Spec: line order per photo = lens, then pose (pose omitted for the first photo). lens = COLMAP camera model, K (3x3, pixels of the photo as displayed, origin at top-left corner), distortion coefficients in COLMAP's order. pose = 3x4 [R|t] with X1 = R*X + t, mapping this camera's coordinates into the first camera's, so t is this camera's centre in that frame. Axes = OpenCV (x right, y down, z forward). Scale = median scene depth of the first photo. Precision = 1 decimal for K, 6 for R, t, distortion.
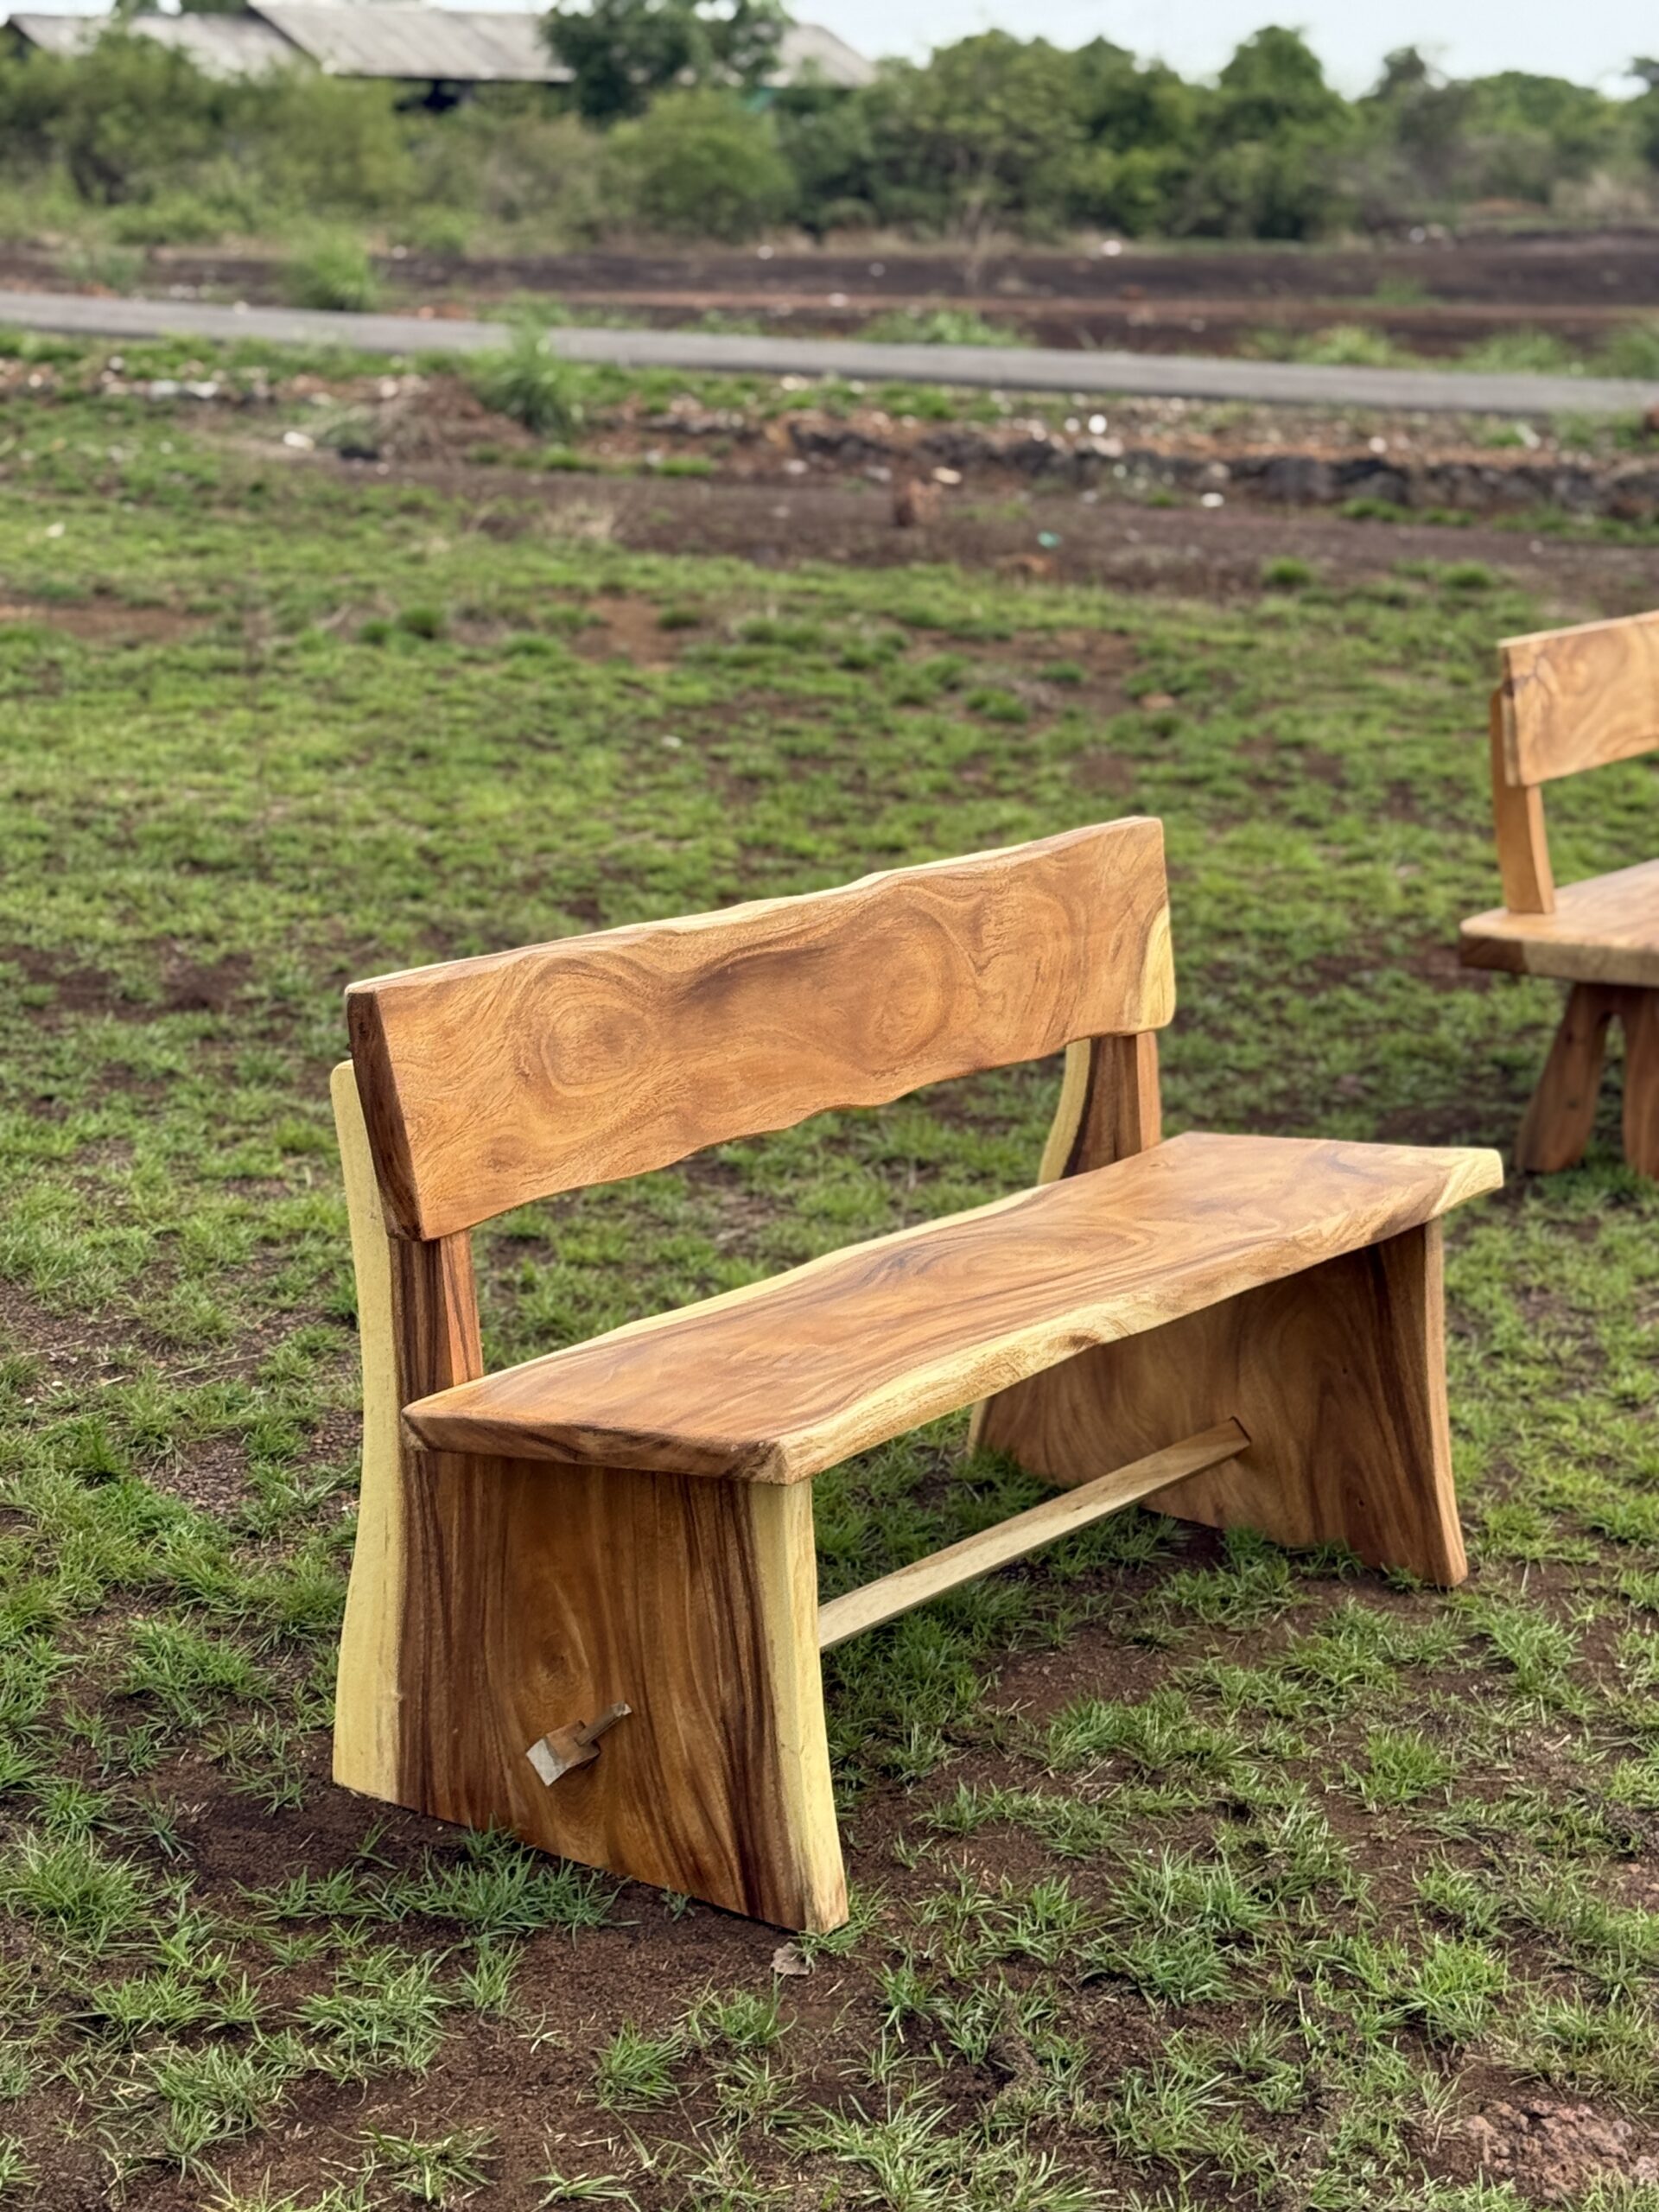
lens RADIAL K [[3842.1, 0, 829.5], [0, 3842.1, 1106.0], [0, 0, 1]] dist [0.151083, -0.103076]
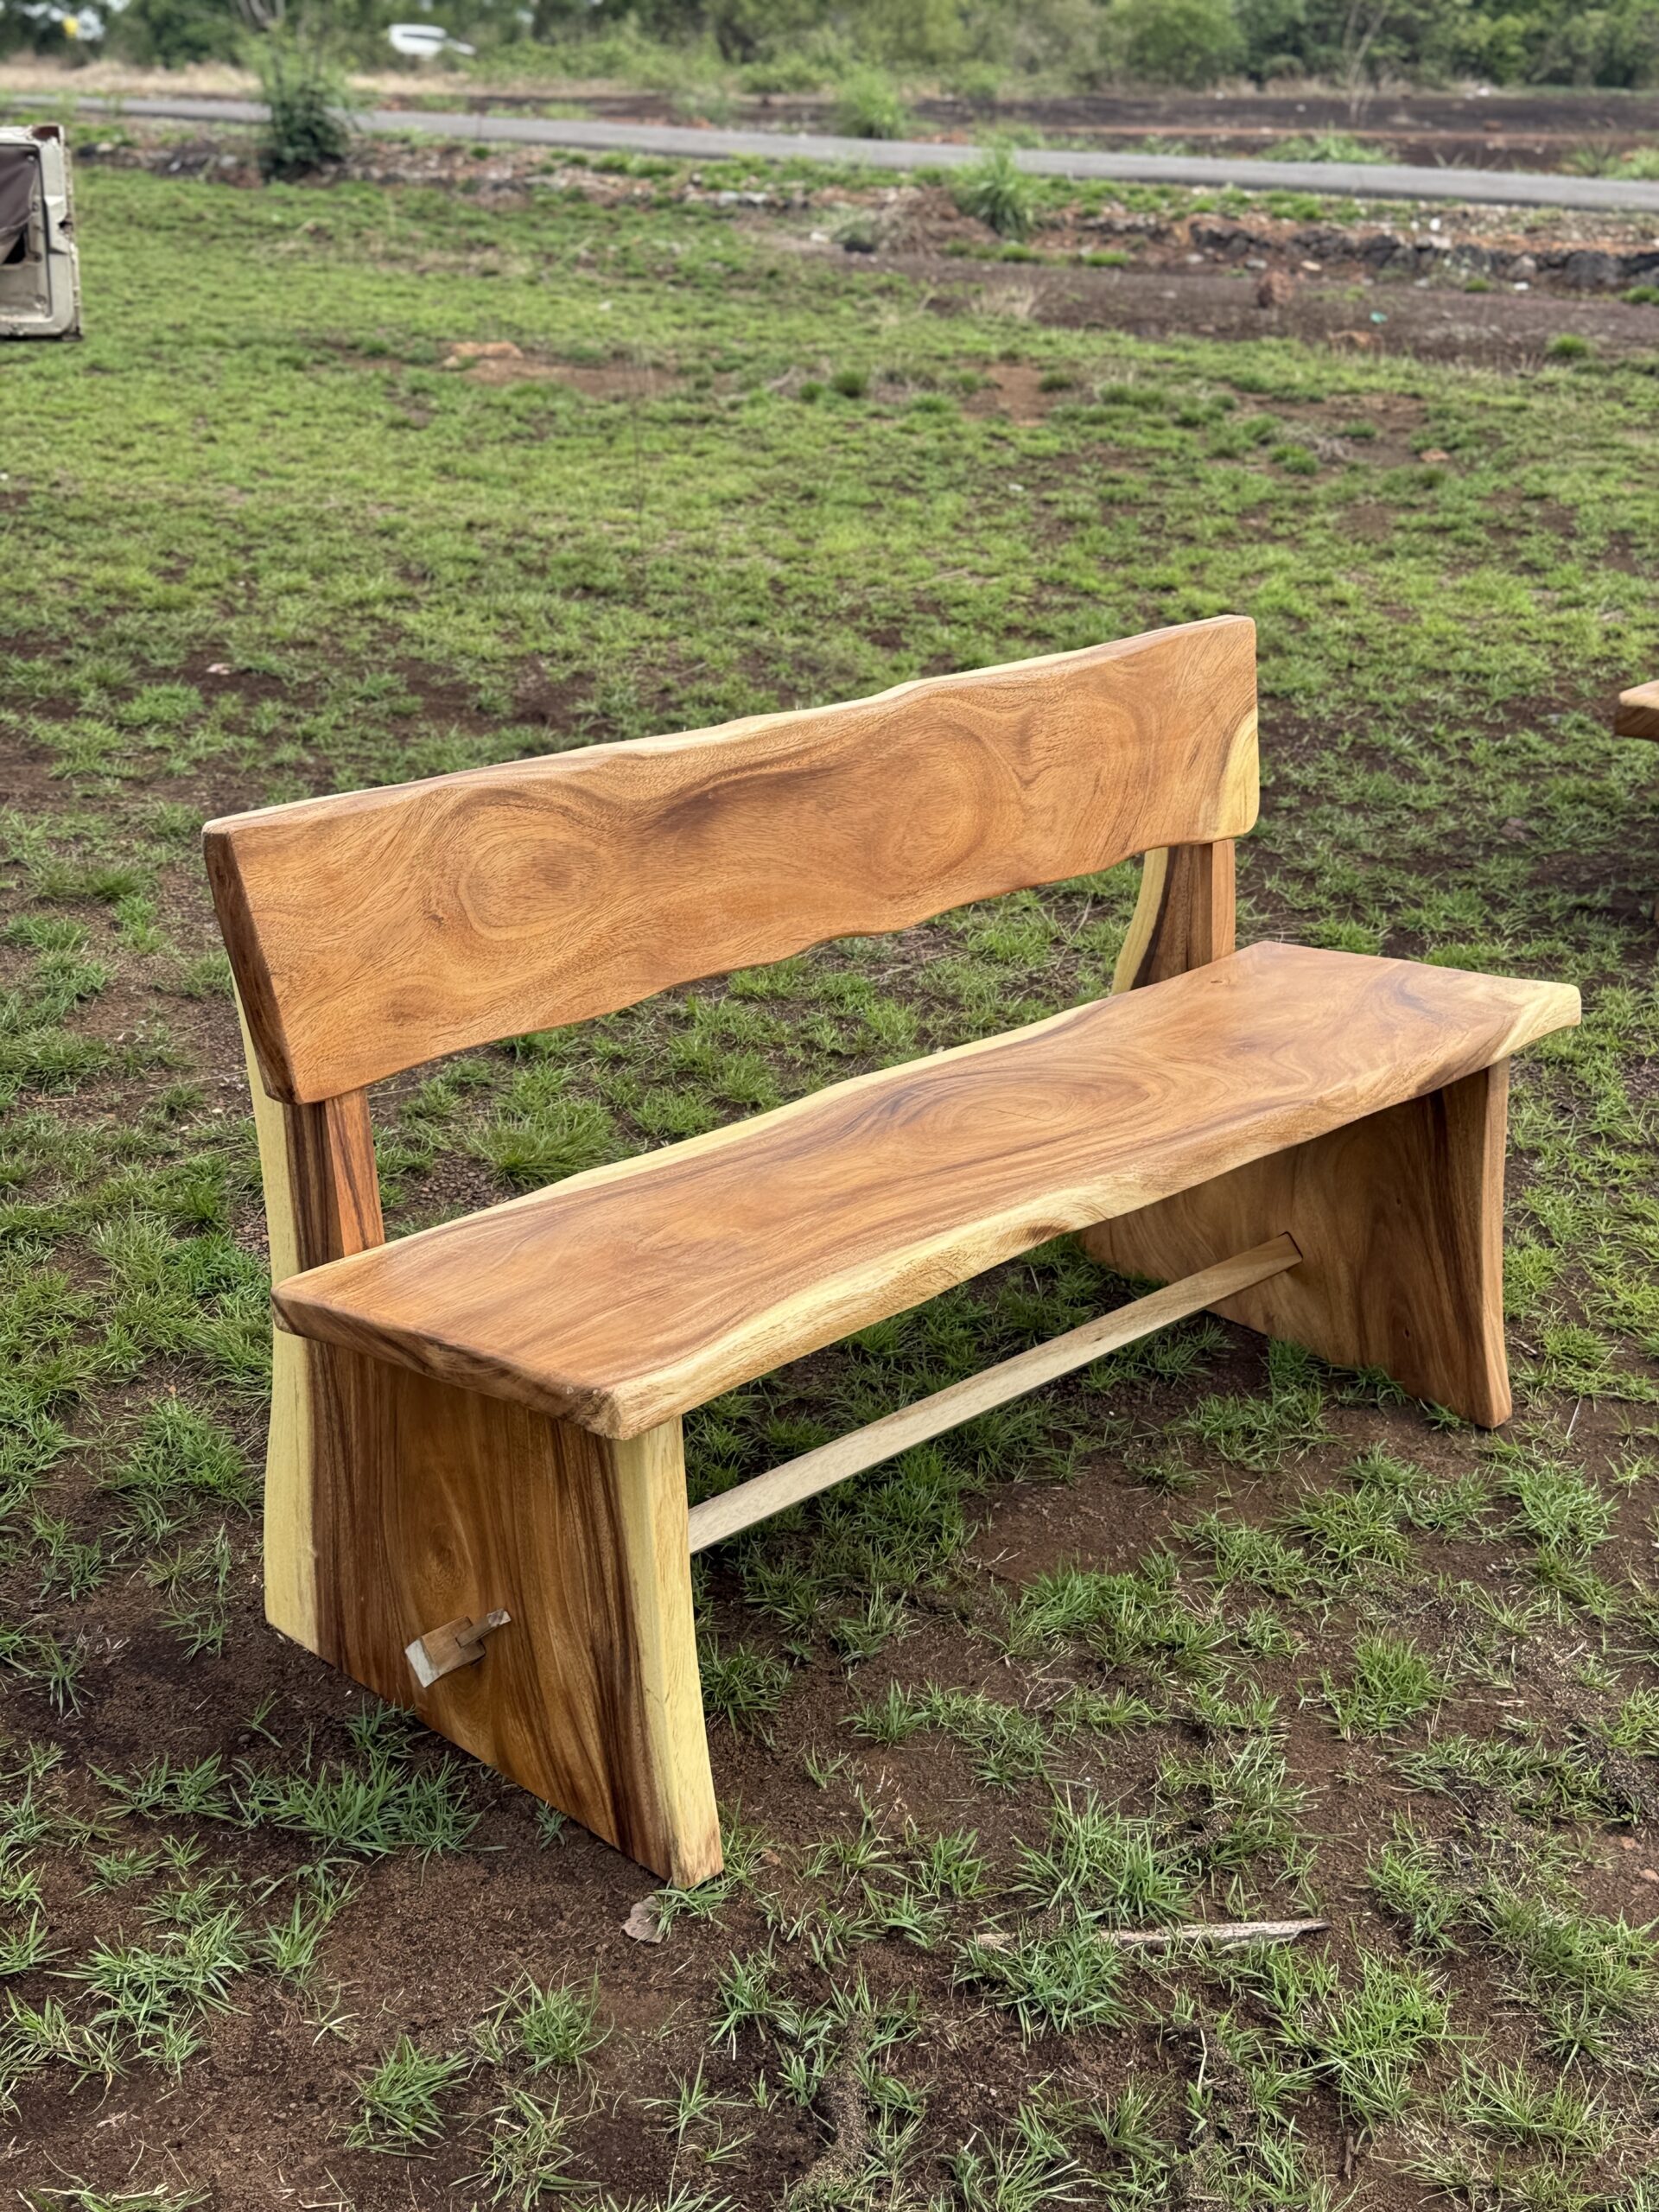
lens RADIAL K [[2625.9, 0, 825.3], [0, 2625.9, 1119.4], [0, 0, 1]] dist [0.201717, -0.459900]
pose [[0.987696, 0.056197, -0.145941, 0.039874], [-0.034267, 0.988297, 0.148646, -0.021558], [0.152587, -0.141817, 0.978062, 0.147677]]
